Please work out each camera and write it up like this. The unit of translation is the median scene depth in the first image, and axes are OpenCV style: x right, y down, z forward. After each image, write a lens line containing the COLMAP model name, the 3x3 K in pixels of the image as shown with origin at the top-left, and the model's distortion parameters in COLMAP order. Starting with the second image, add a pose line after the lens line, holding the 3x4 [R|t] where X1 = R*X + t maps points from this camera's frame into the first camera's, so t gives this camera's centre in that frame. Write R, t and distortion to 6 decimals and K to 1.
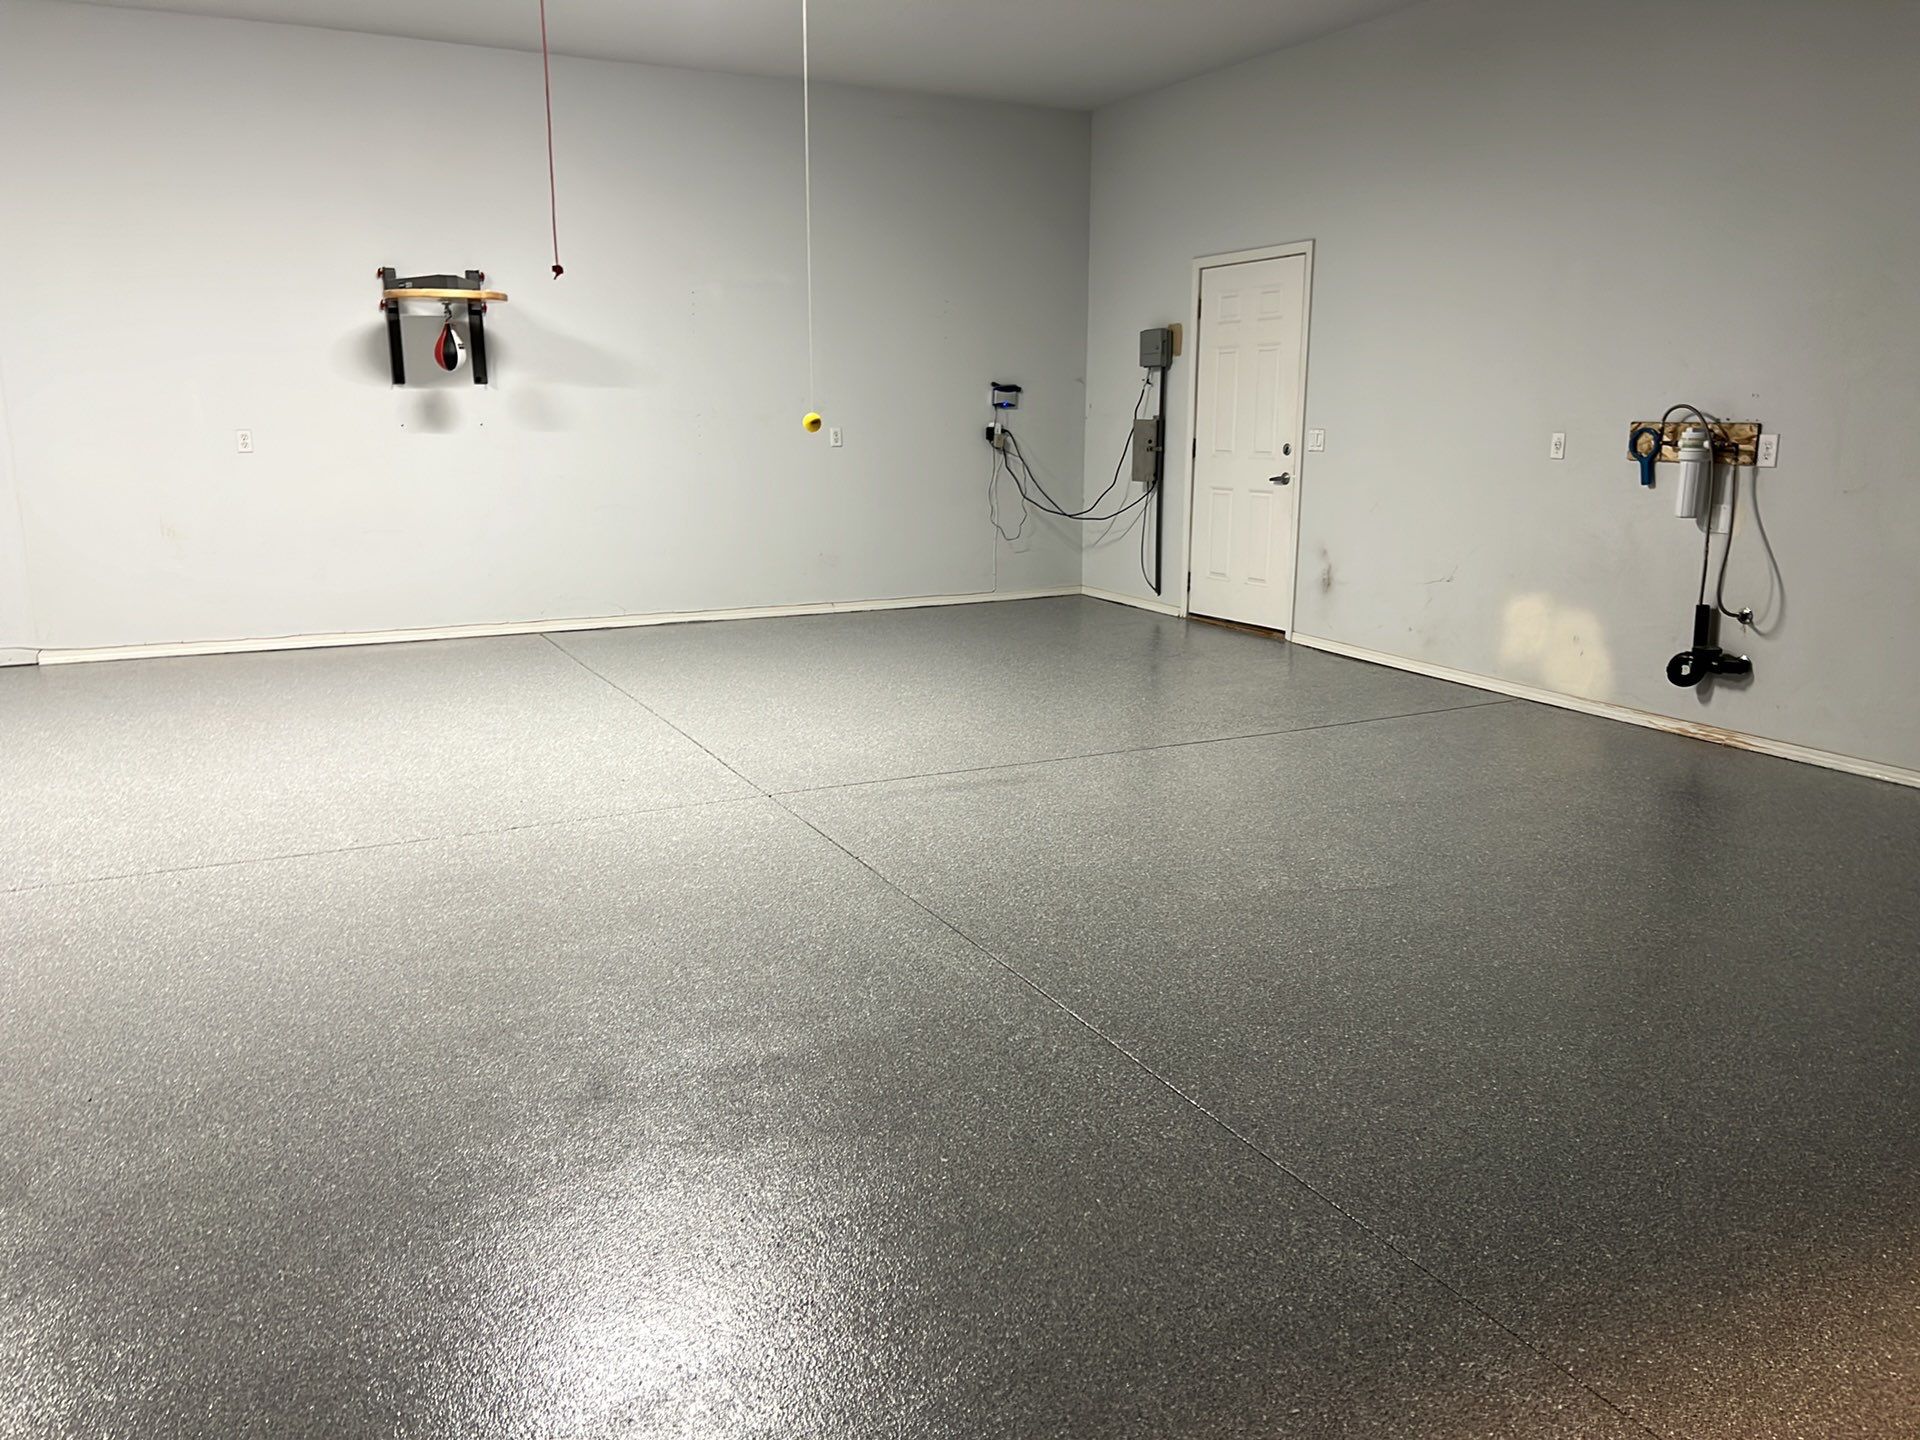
lens RADIAL K [[1449.1, 0, 957.2], [0, 1449.1, 721.3], [0, 0, 1]] dist [0.048668, -0.047956]
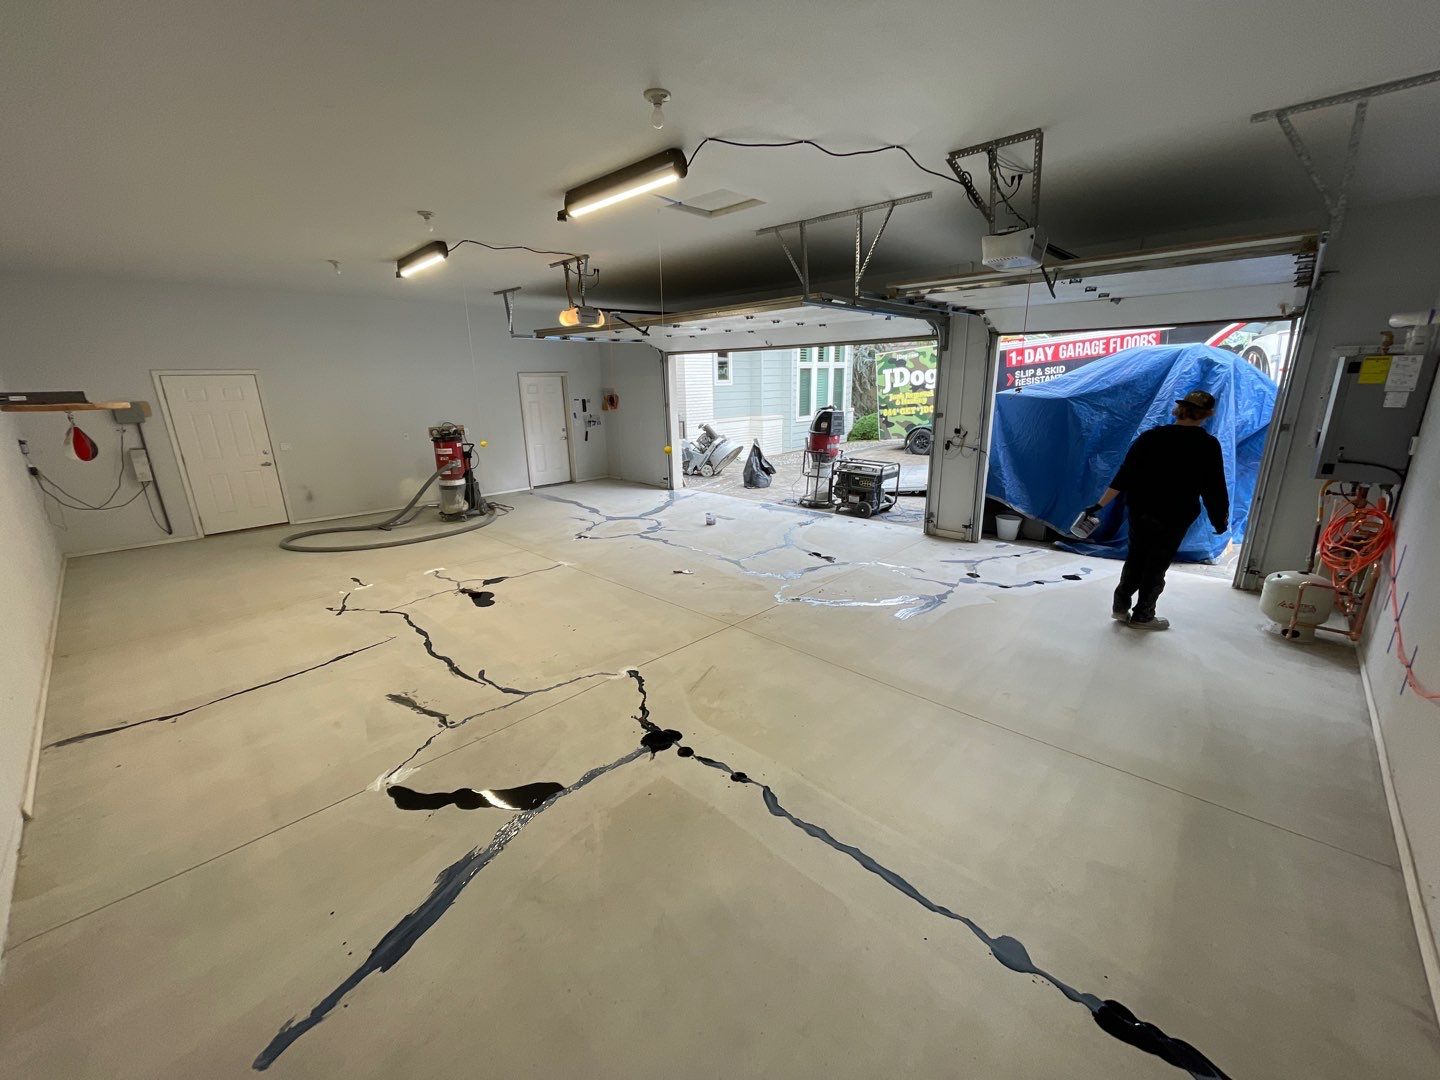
lens RADIAL K [[580.6, 0, 726.4], [0, 580.6, 531.6], [0, 0, 1]] dist [-0.001089, -0.000651]
pose [[-0.333365, -0.238543, 0.912121, -1.139016], [0.217311, 0.921970, 0.320542, -0.244169], [-0.917411, 0.305072, -0.255514, 0.669517]]
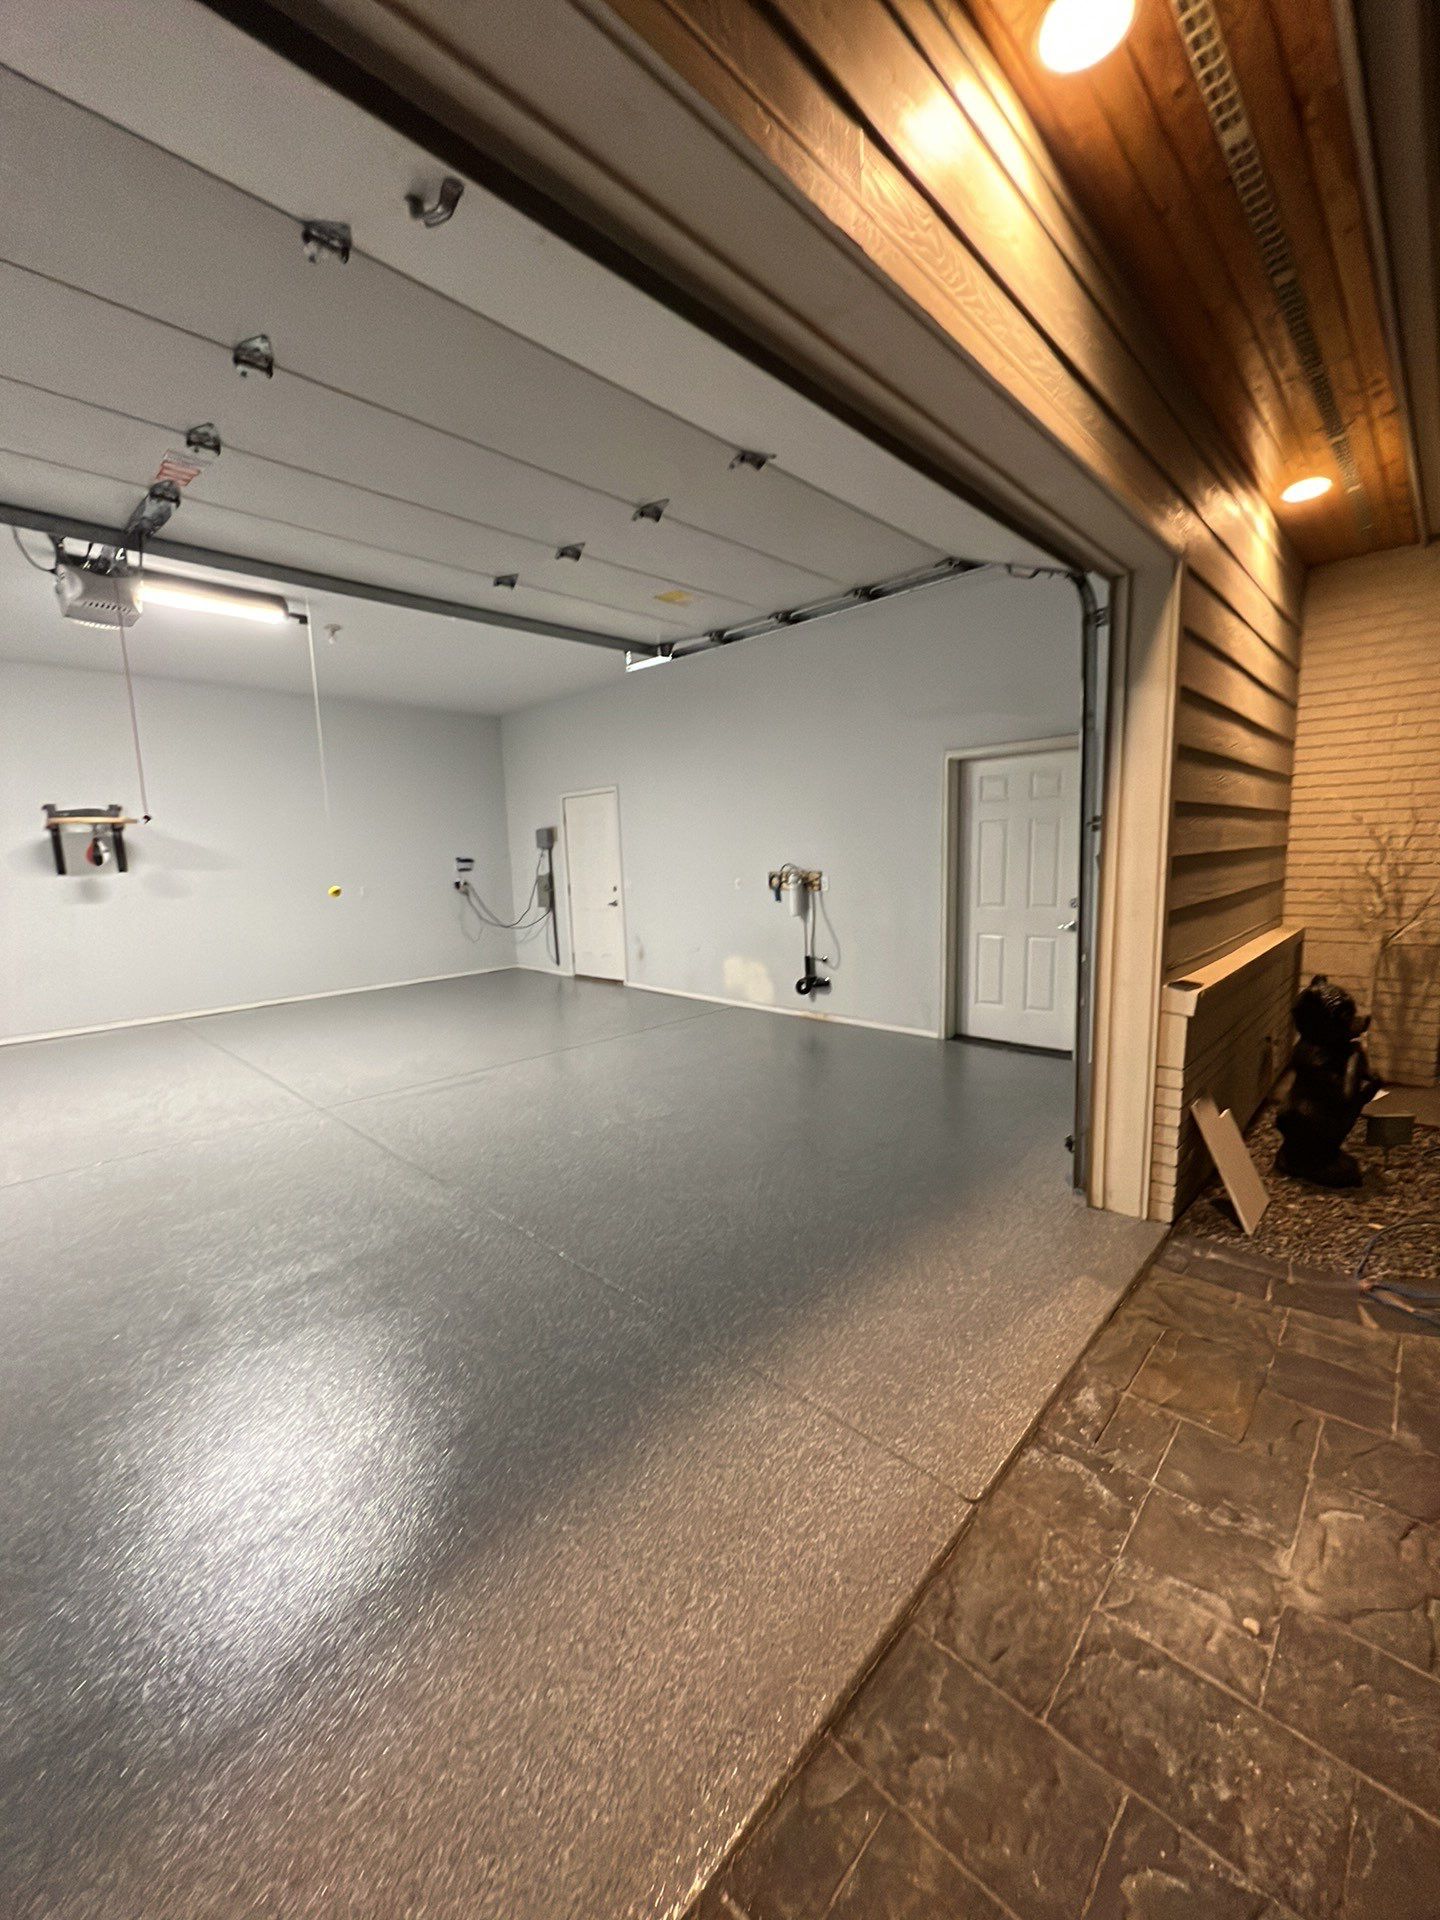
lens RADIAL K [[765.2, 0, 723.5], [0, 765.2, 962.4], [0, 0, 1]] dist [-0.003177, 0.000710]
pose [[0.944356, -0.077339, 0.319704, 0.032195], [0.101505, 0.993048, -0.059604, -0.013978], [-0.312872, 0.088739, 0.945641, -0.012332]]
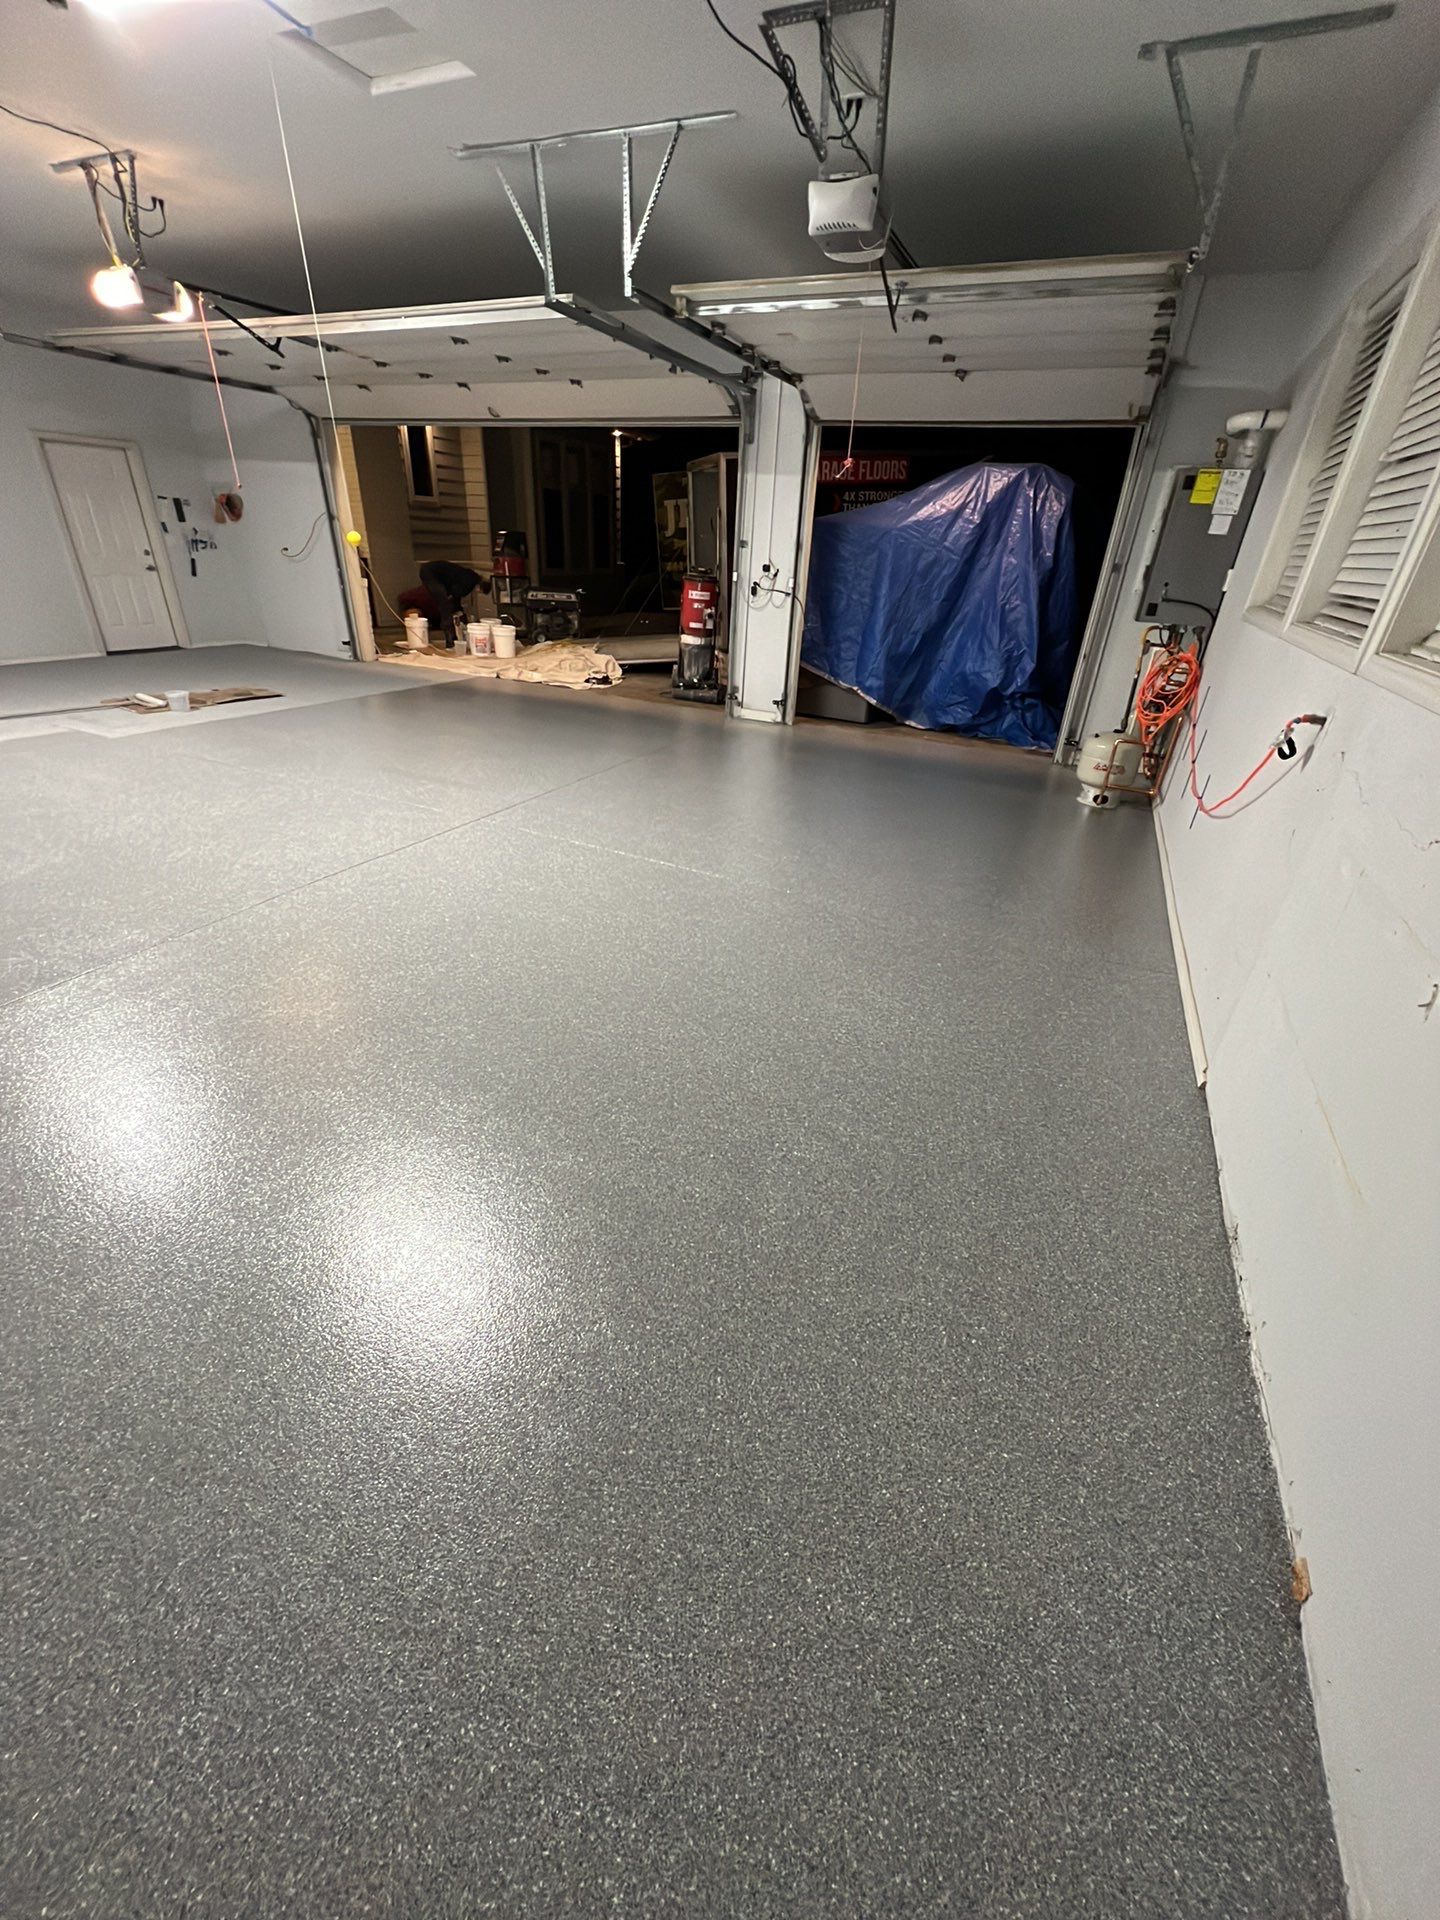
lens RADIAL K [[765.2, 0, 722.4], [0, 765.2, 957.5], [0, 0, 1]] dist [-0.003177, 0.000710]
pose [[-0.615246, -0.408096, 0.674485, -1.151844], [0.115231, 0.799838, 0.589051, -0.183026], [-0.779868, 0.440133, -0.445072, 0.699206]]
